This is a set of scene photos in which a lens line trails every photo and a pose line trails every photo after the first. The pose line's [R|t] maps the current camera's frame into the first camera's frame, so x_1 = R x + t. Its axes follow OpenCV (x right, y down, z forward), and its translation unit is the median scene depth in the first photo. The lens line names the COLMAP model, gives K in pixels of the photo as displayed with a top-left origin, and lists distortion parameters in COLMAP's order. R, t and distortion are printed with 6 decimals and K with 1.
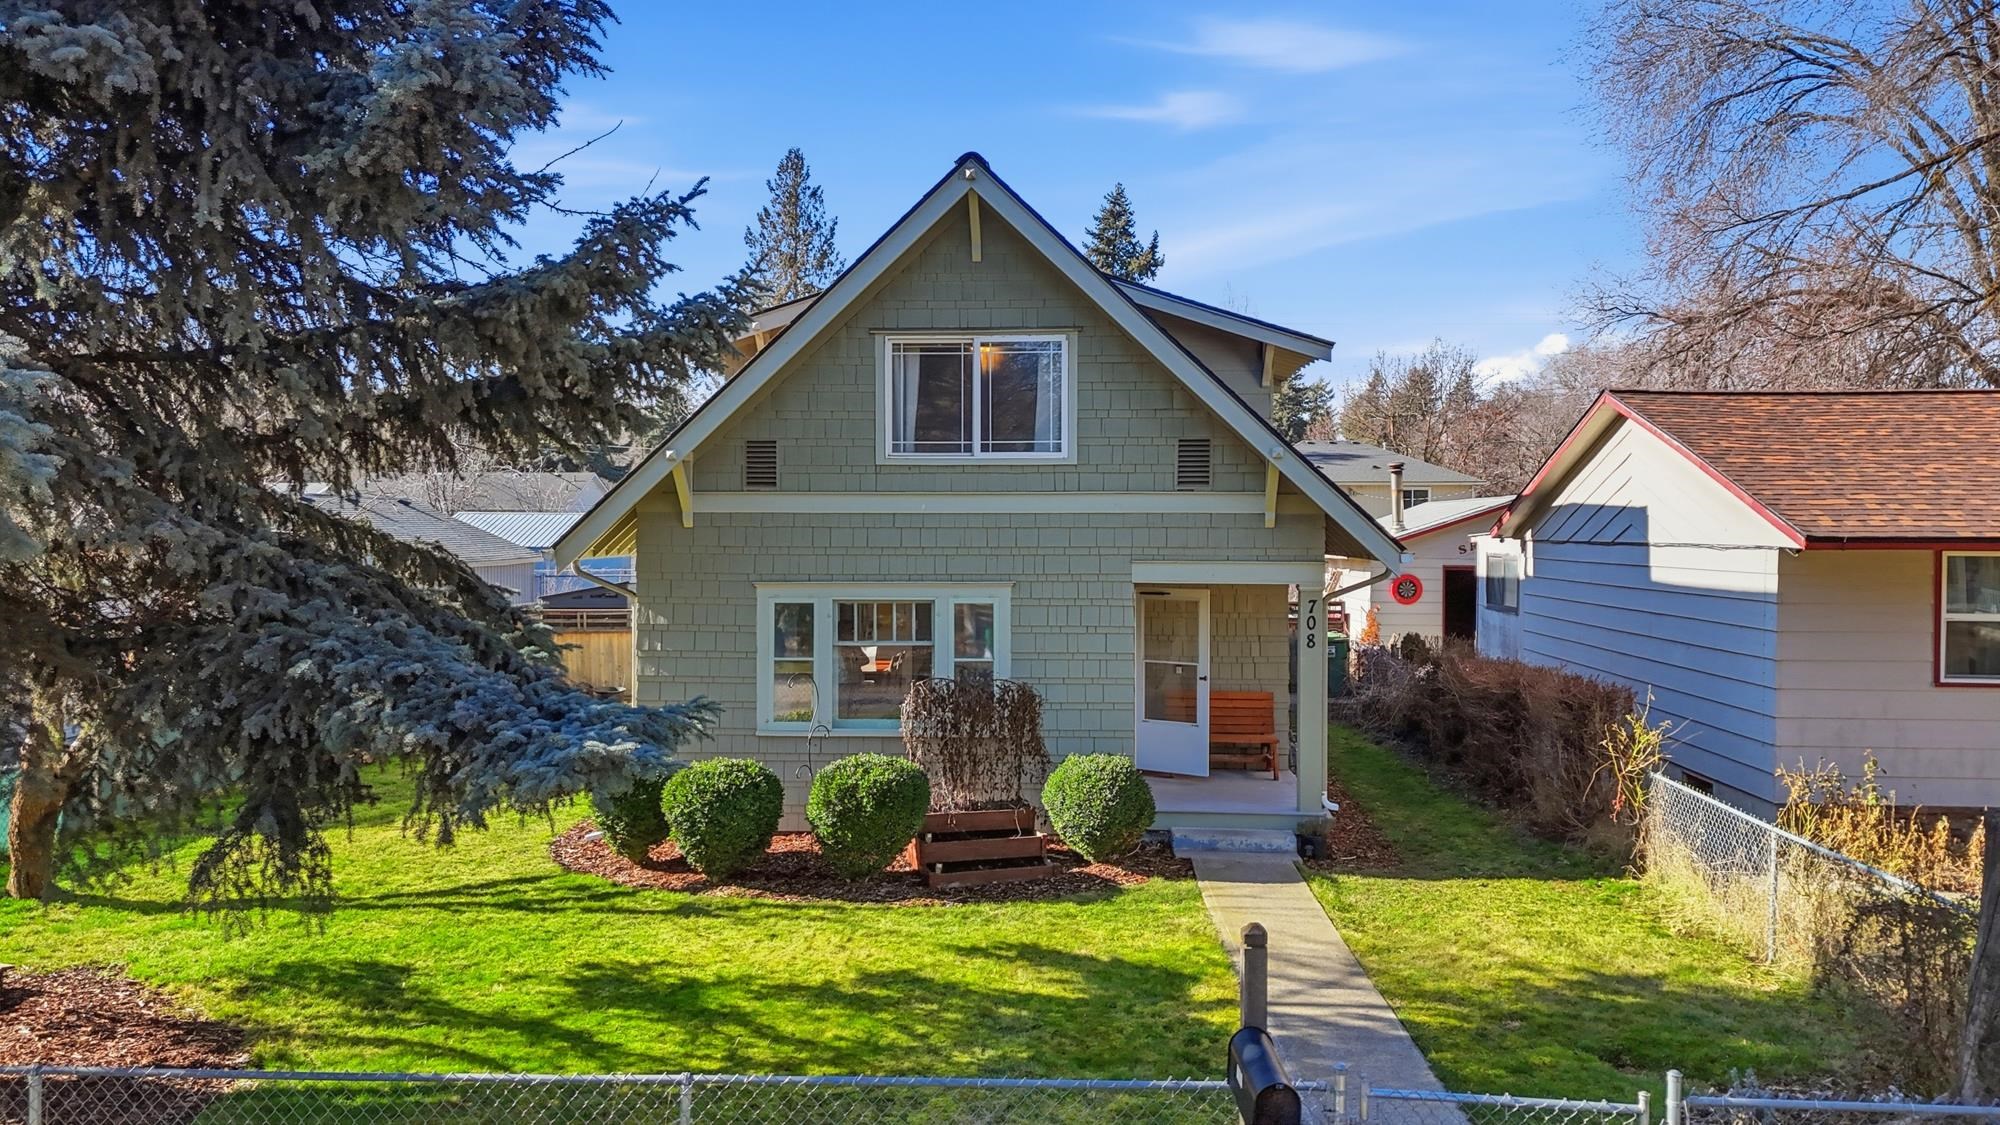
lens RADIAL K [[1463.9, 0, 1000.0], [0, 1463.9, 562.5], [0, 0, 1]] dist [0.084063, -0.071879]
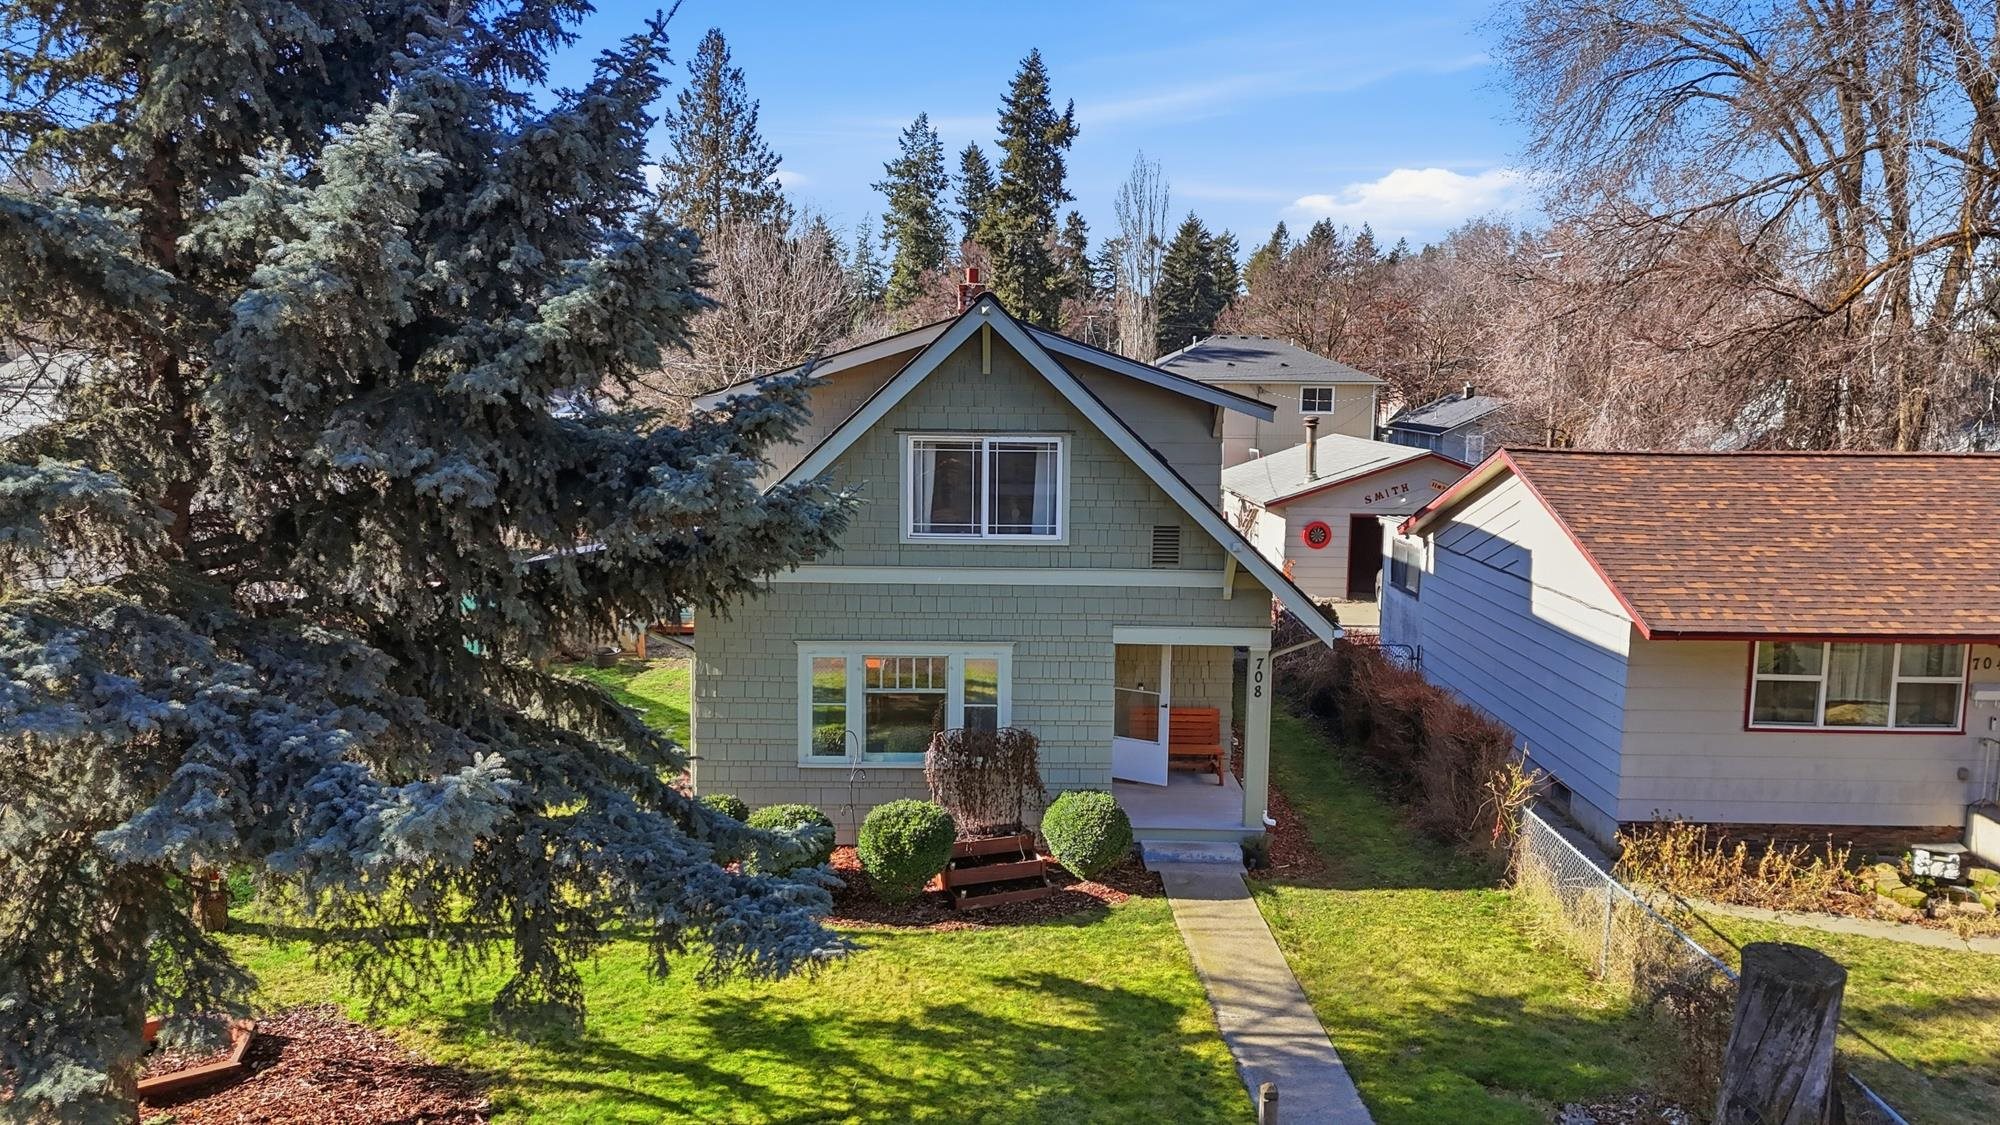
lens RADIAL K [[1464.8, 0, 1000.0], [0, 1464.8, 562.5], [0, 0, 1]] dist [0.106816, -0.138832]
pose [[0.997612, 0.001700, 0.069046, -0.111726], [-0.009279, 0.993932, 0.109600, -0.238762], [-0.068441, -0.109979, 0.991575, -0.237860]]
